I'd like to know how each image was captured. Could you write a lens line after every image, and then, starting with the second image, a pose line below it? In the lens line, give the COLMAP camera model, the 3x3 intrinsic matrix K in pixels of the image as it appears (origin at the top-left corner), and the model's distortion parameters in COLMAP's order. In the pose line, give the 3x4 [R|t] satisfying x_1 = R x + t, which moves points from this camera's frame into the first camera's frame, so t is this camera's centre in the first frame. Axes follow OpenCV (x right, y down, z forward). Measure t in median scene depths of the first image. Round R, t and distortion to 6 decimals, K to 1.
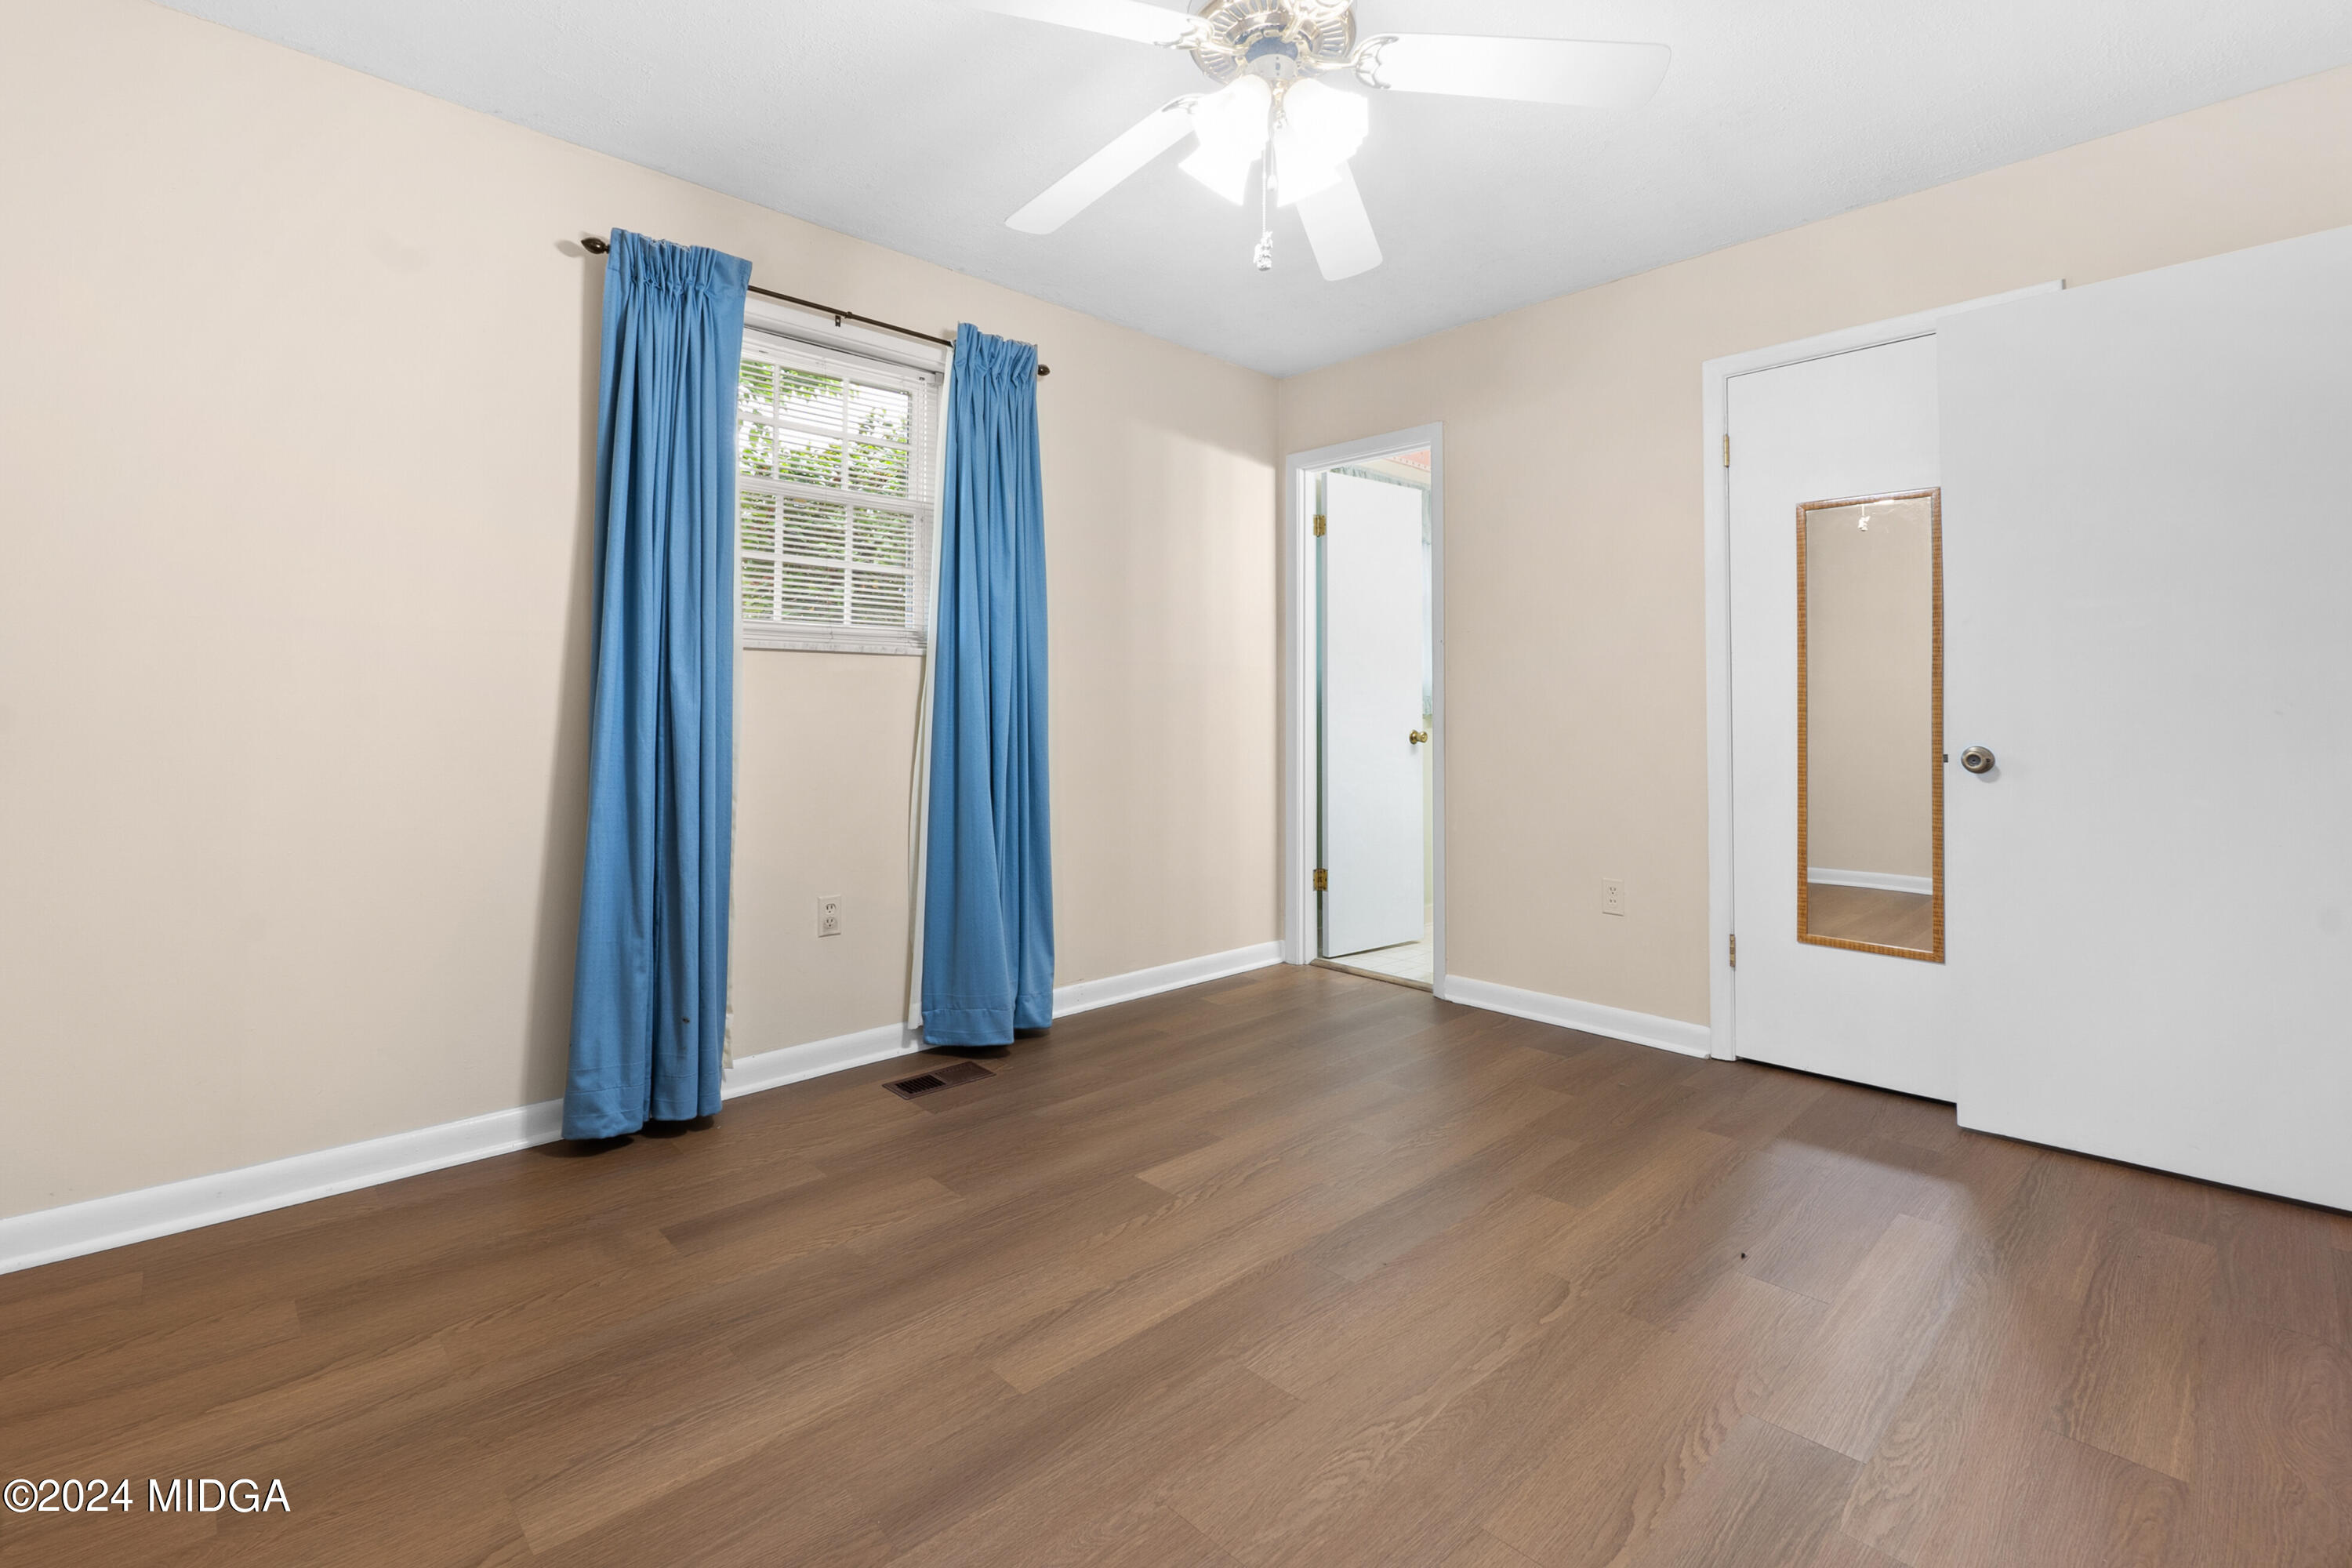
lens RADIAL K [[1069.2, 0, 1175.2], [0, 1069.2, 708.6], [0, 0, 1]] dist [-0.000187, -0.000062]
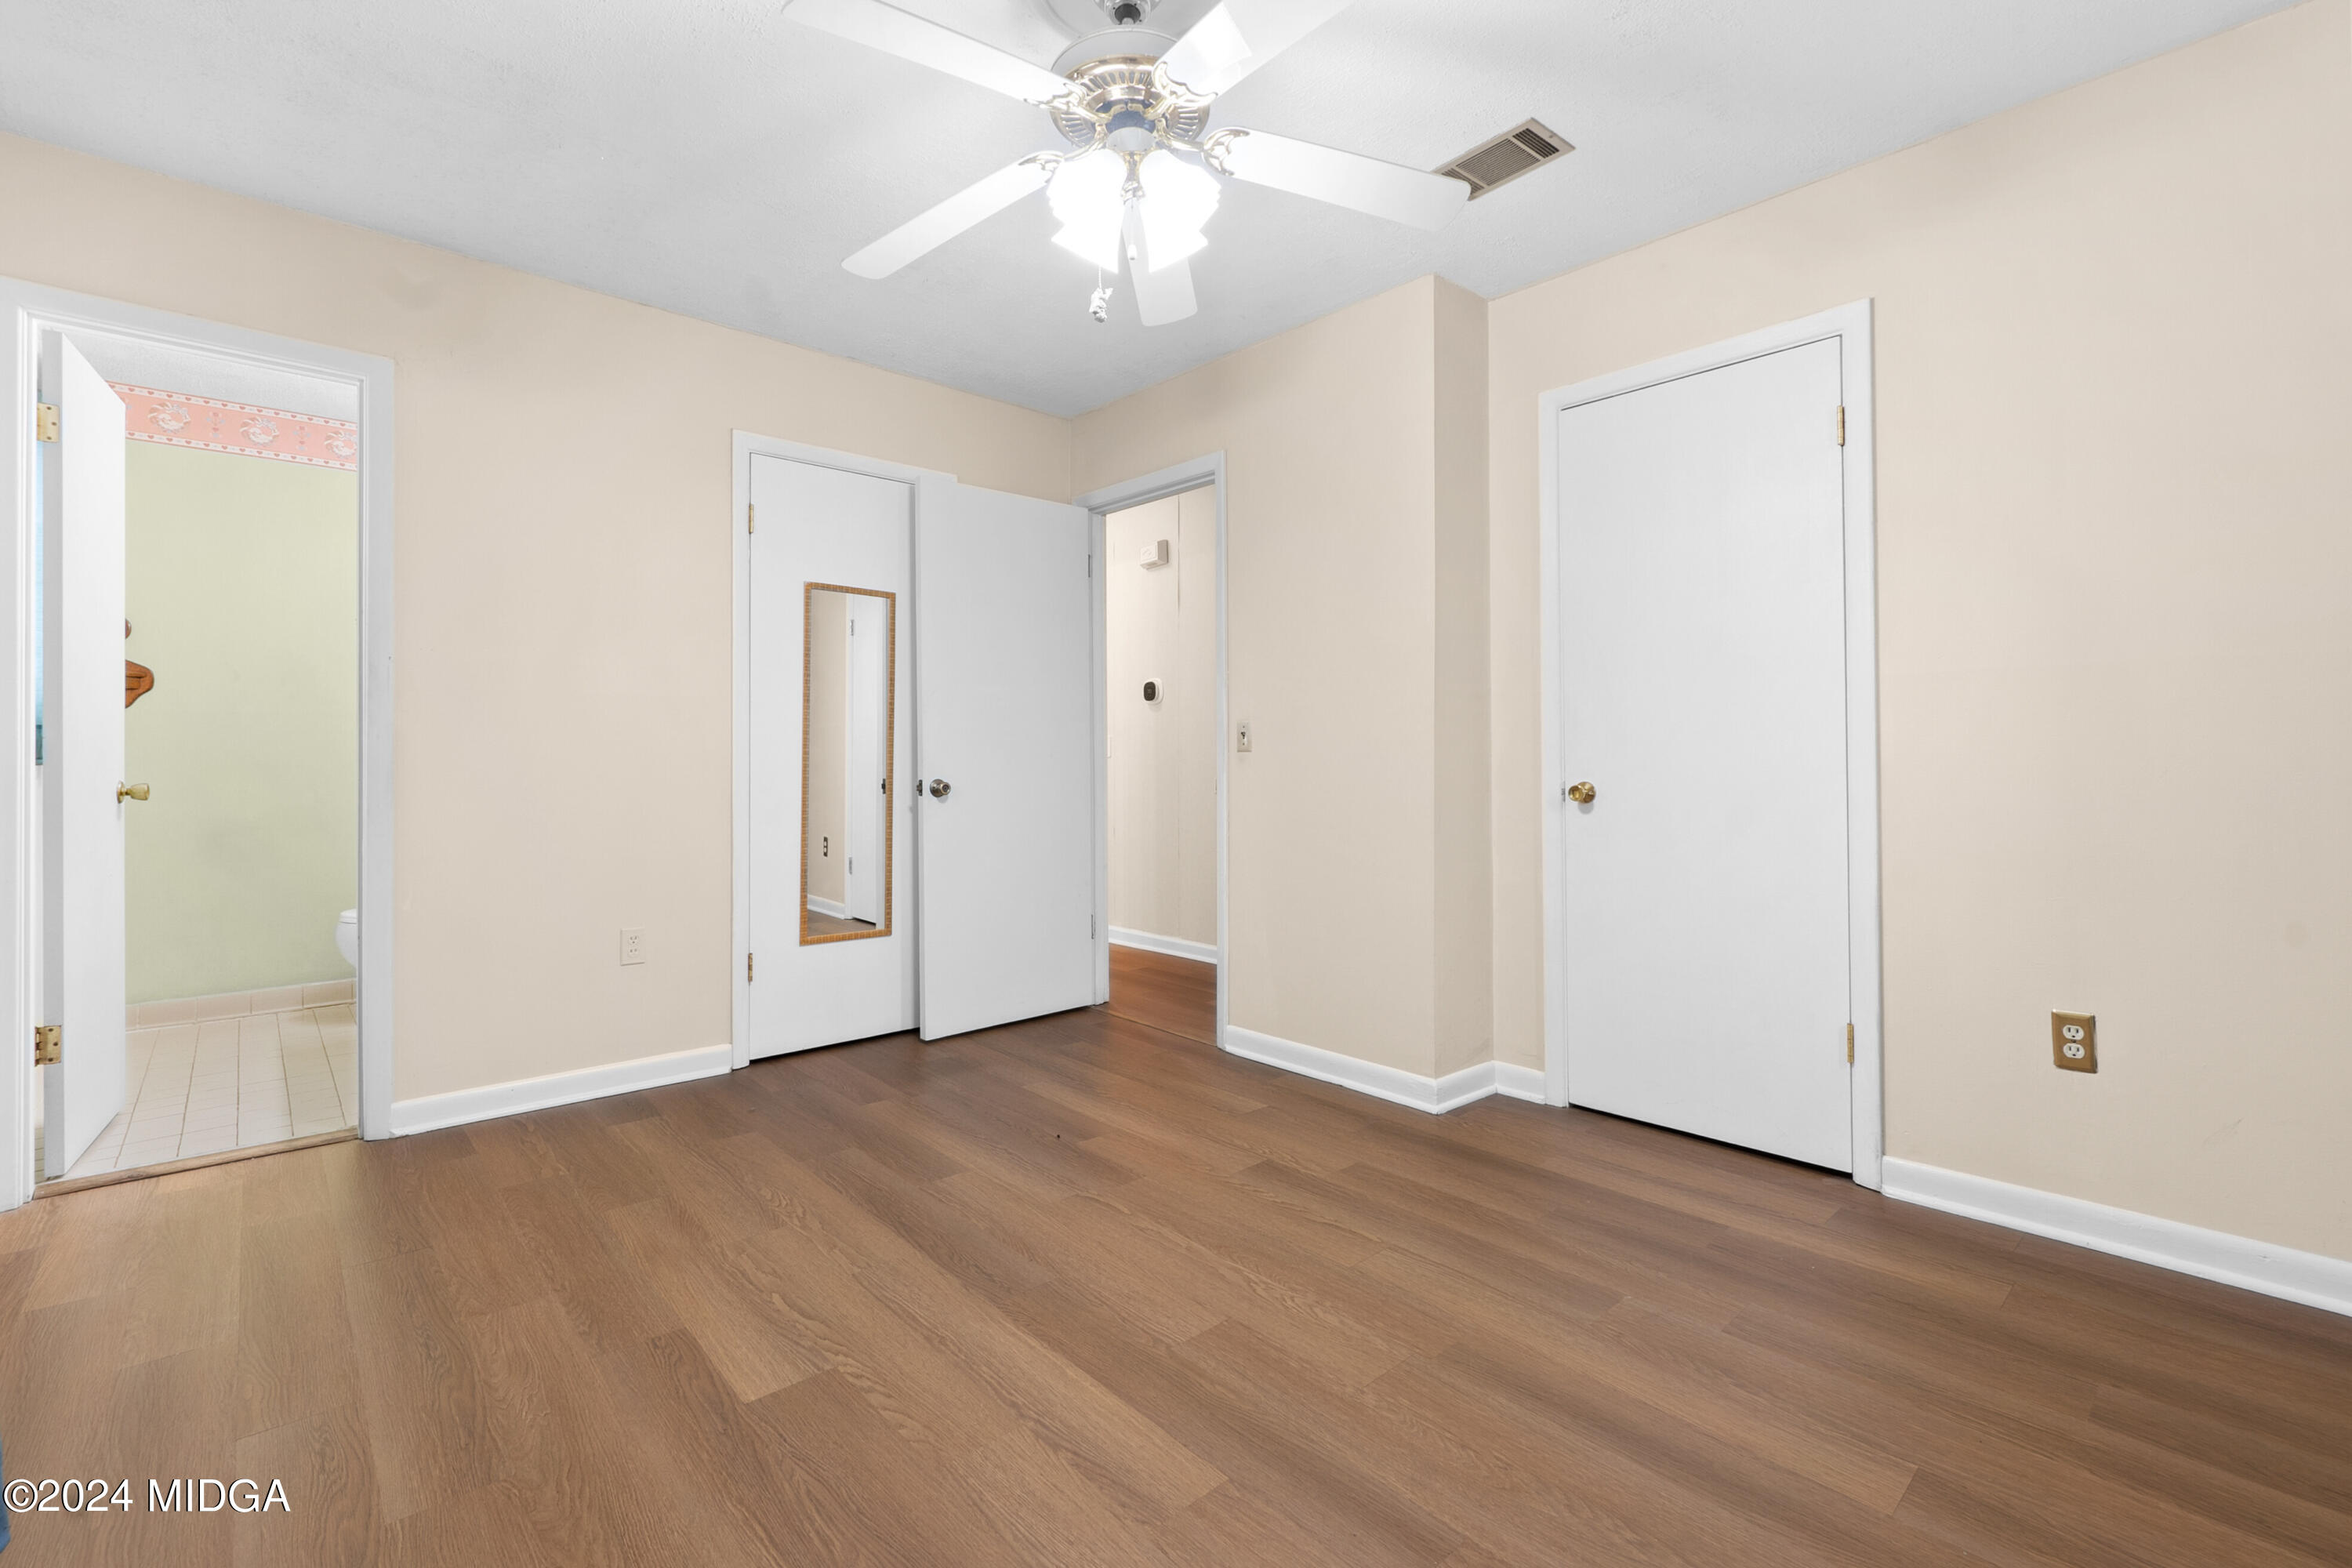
lens RADIAL K [[1018.7, 0, 1160.8], [0, 1018.7, 793.1], [0, 0, 1]] dist [0.000640, 0.000273]
pose [[0.038777, -0.036568, 0.998579, -0.715904], [-0.006792, 0.999297, 0.036858, 0.001150], [-0.999225, -0.008211, 0.038501, 0.720599]]
